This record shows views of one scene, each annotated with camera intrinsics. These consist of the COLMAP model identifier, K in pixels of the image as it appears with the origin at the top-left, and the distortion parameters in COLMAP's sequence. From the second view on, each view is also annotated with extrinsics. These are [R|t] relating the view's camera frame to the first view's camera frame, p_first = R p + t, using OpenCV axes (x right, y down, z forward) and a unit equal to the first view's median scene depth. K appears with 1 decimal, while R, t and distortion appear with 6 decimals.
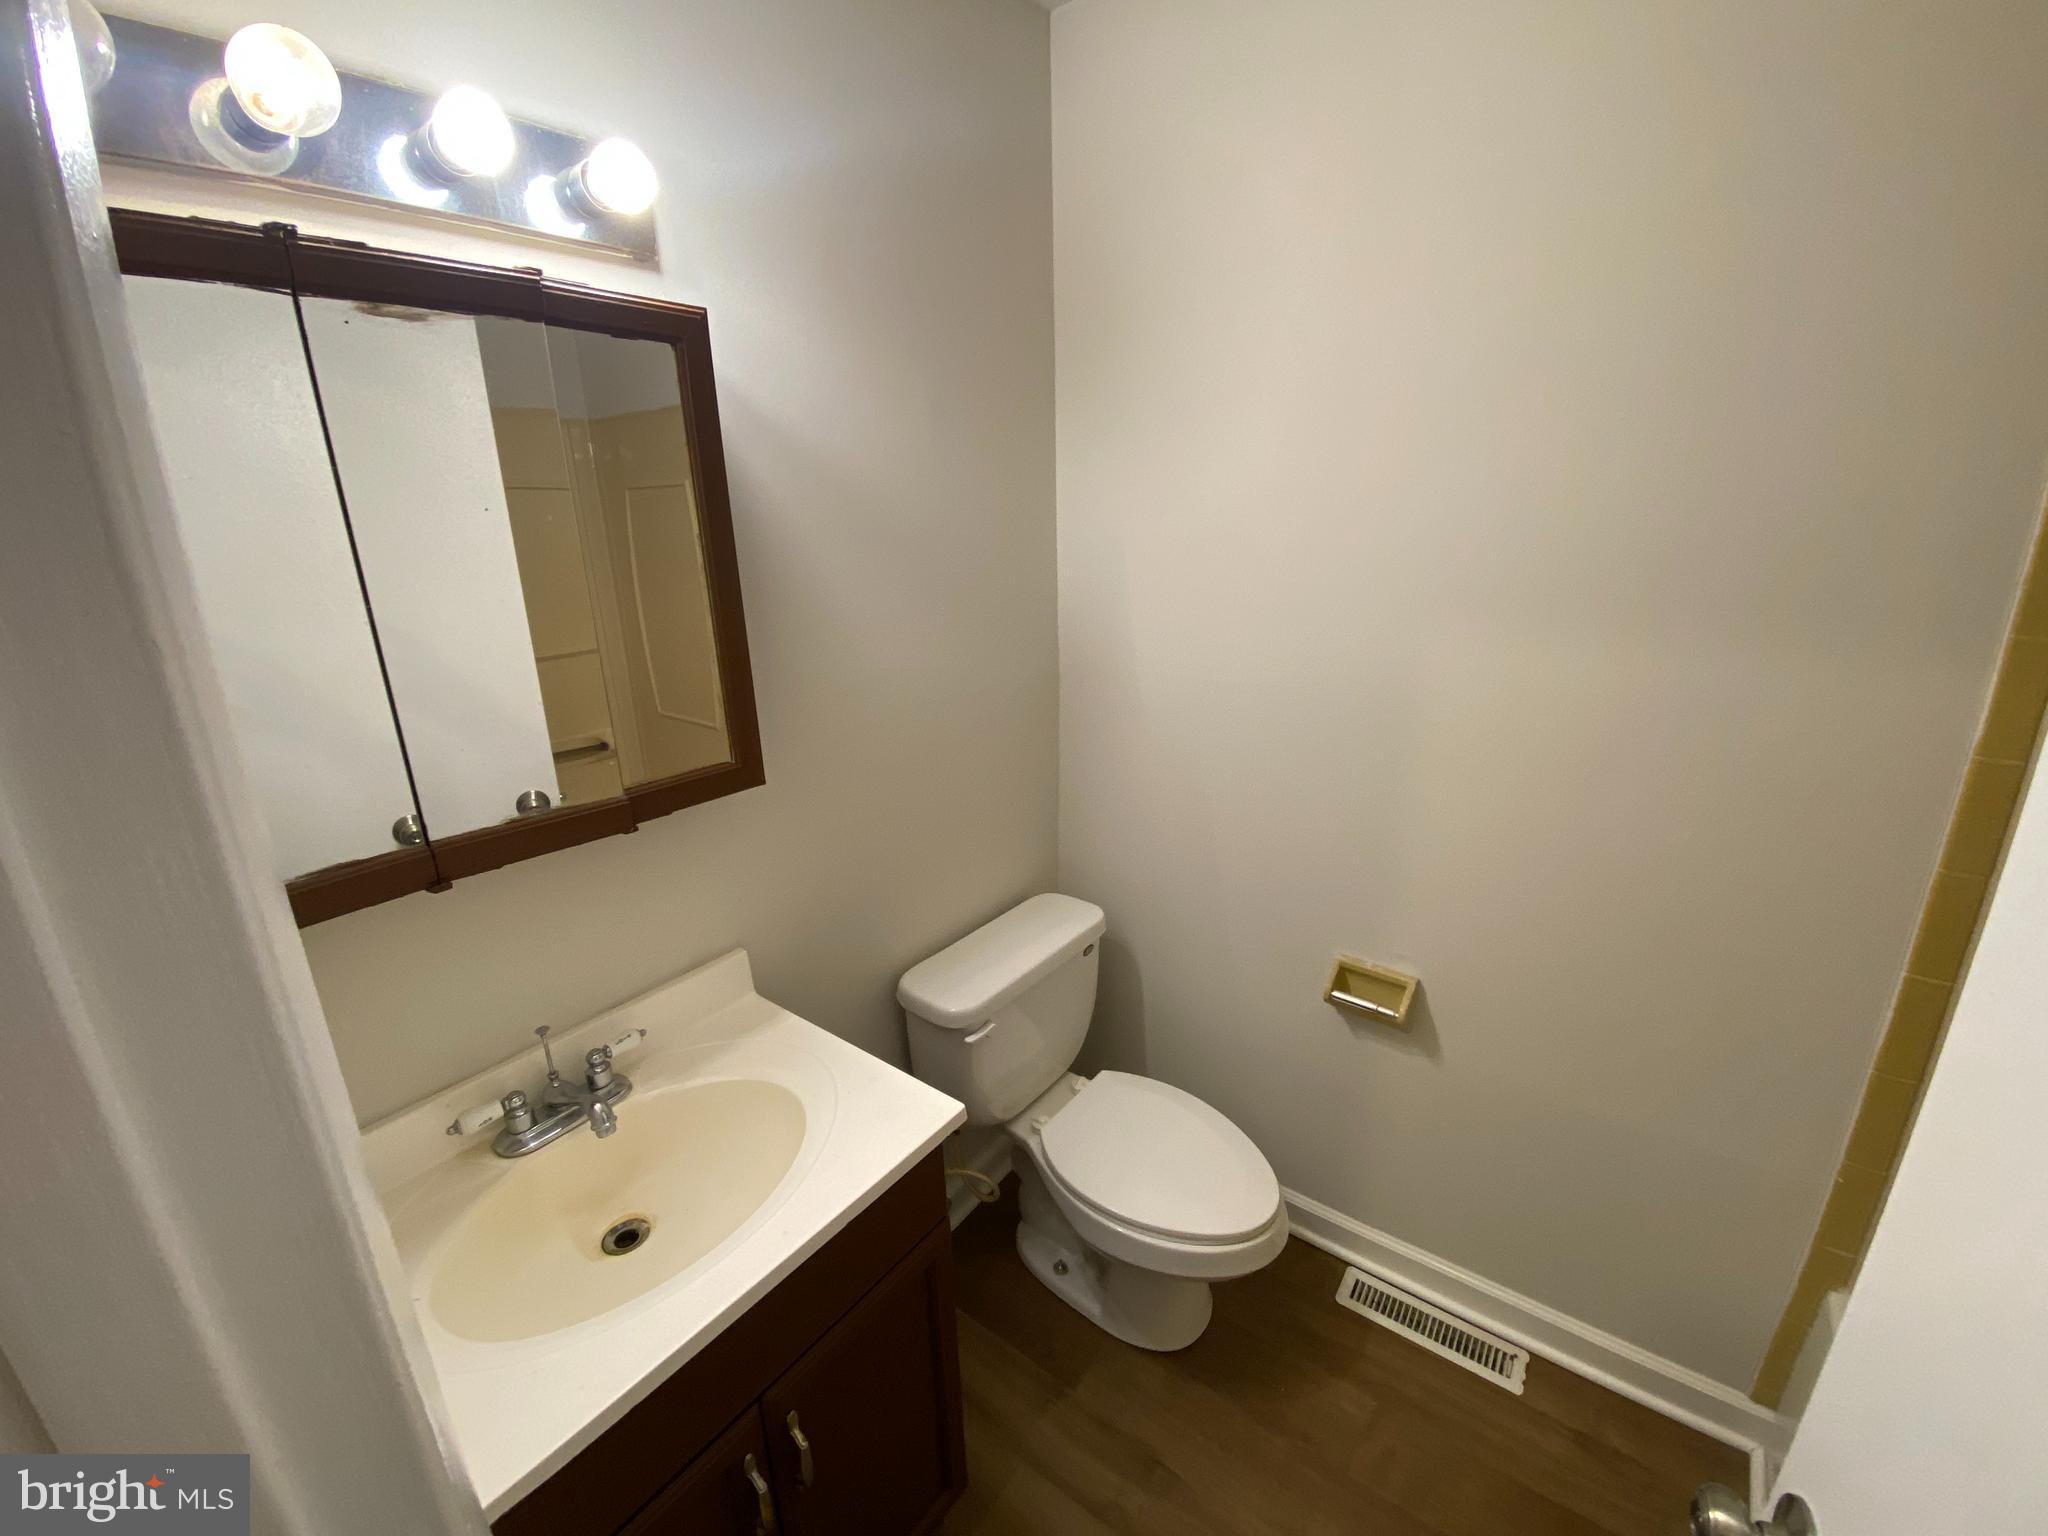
lens RADIAL K [[833.3, 0, 1026.4], [0, 833.3, 767.0], [0, 0, 1]] dist [0.011424, -0.011917]
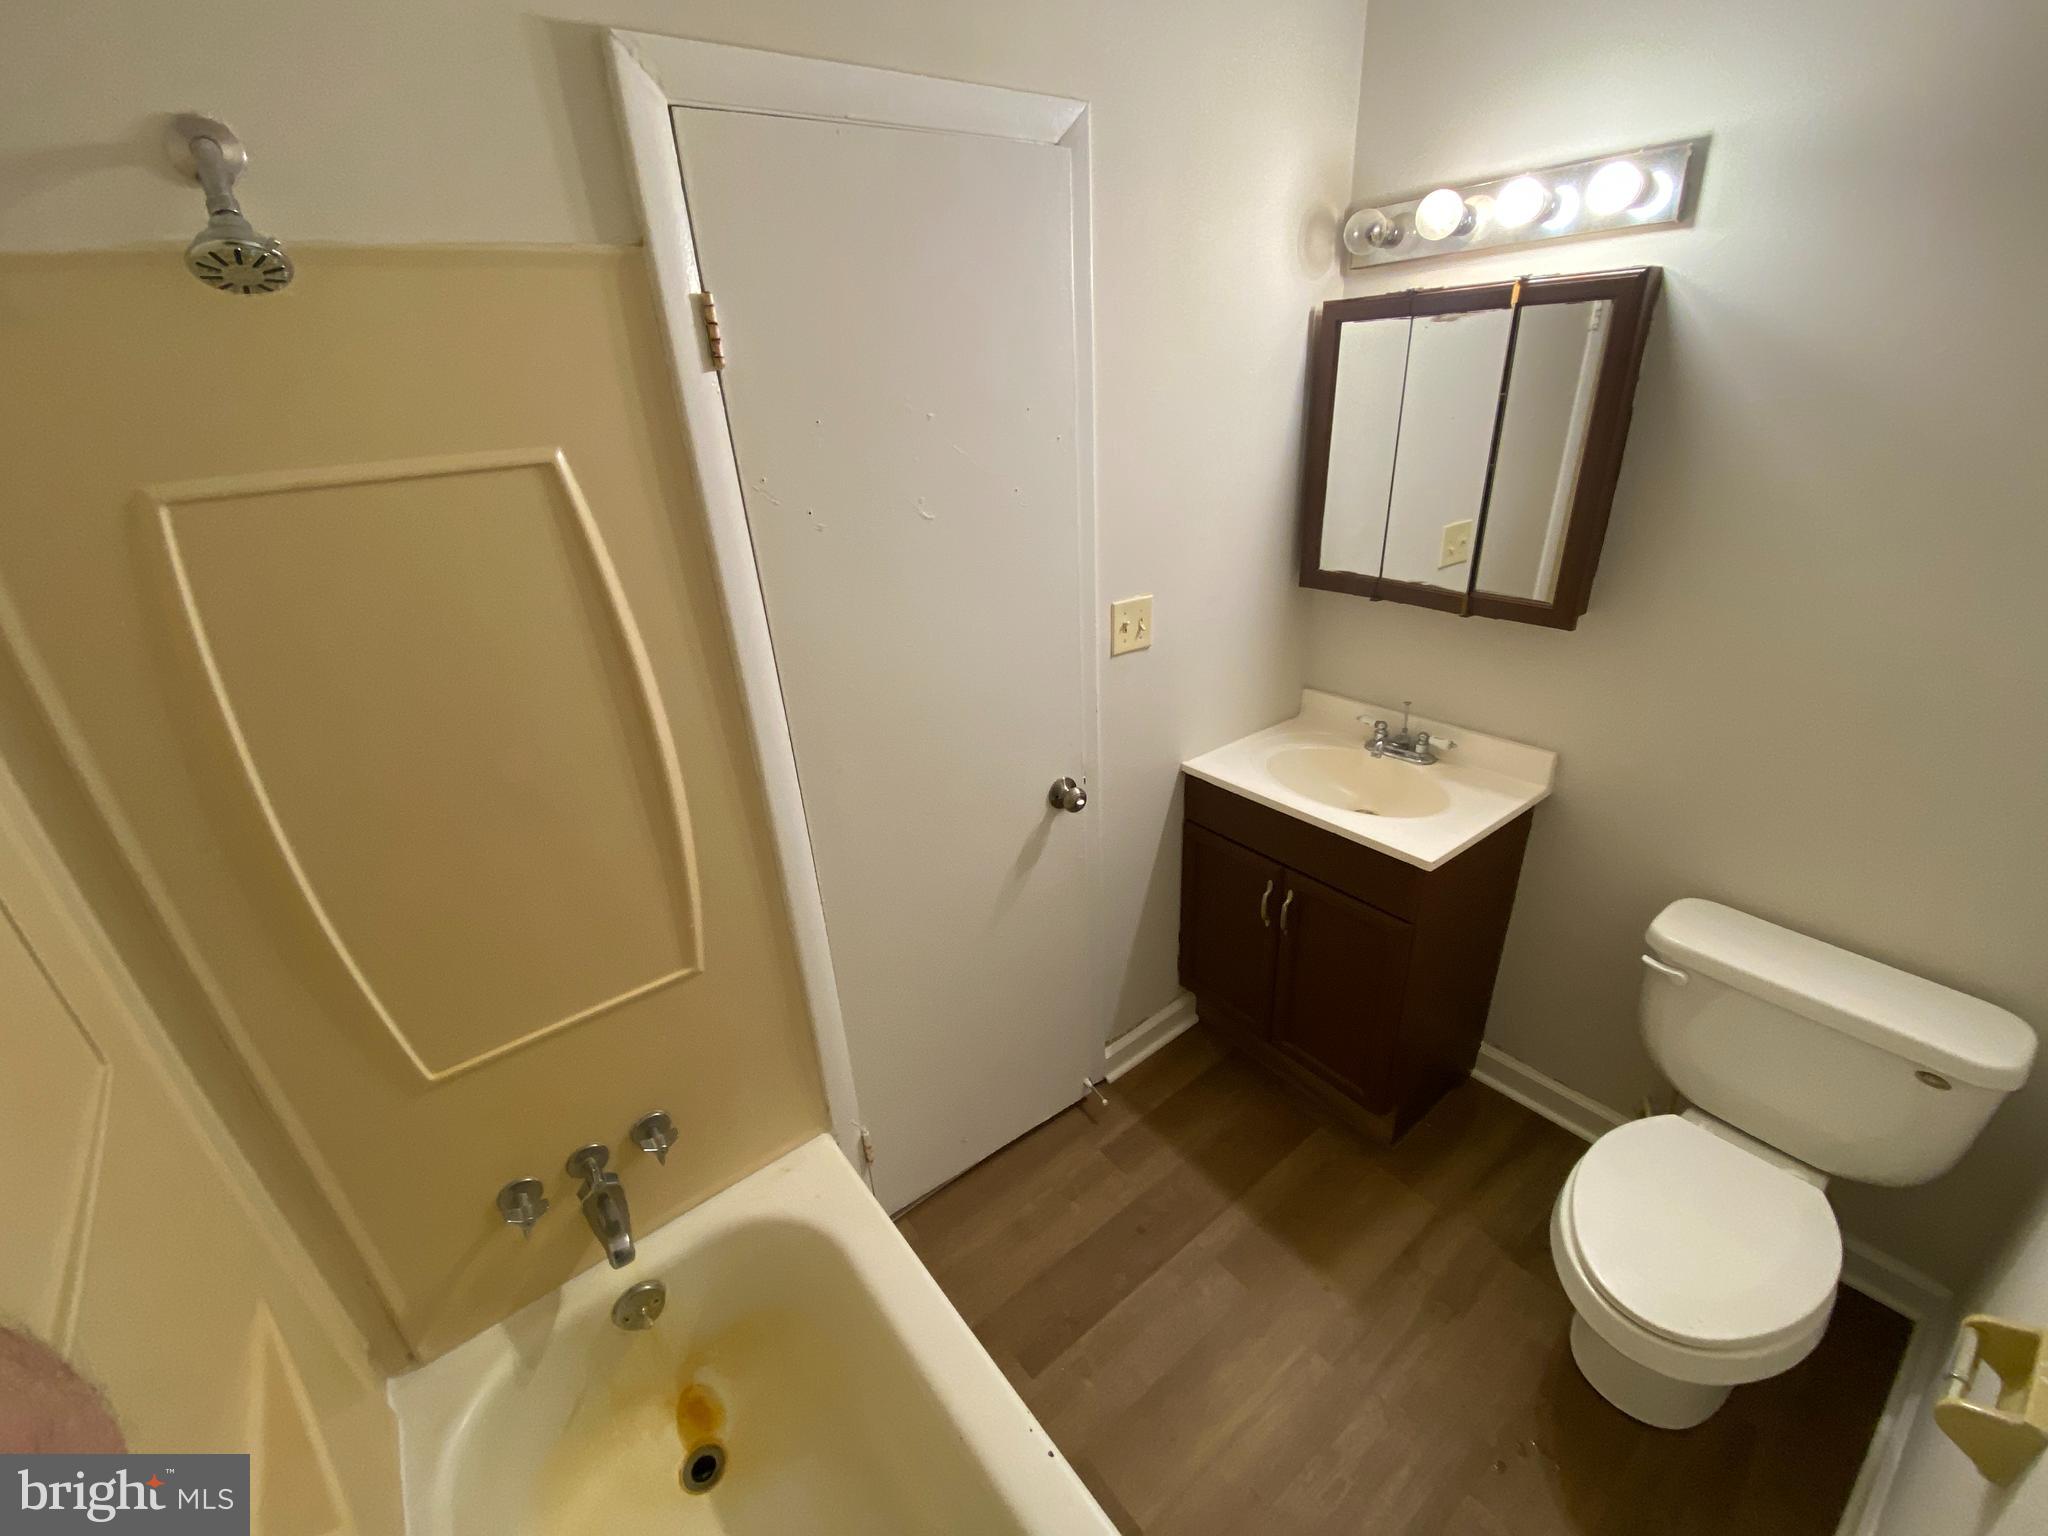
lens RADIAL K [[833.3, 0, 1020.3], [0, 833.3, 765.5], [0, 0, 1]] dist [0.011424, -0.011917]
pose [[-0.264321, 0.438129, -0.859173, 1.241893], [-0.229695, 0.836623, 0.497295, -0.280874], [0.936683, 0.328793, -0.120501, 0.435569]]
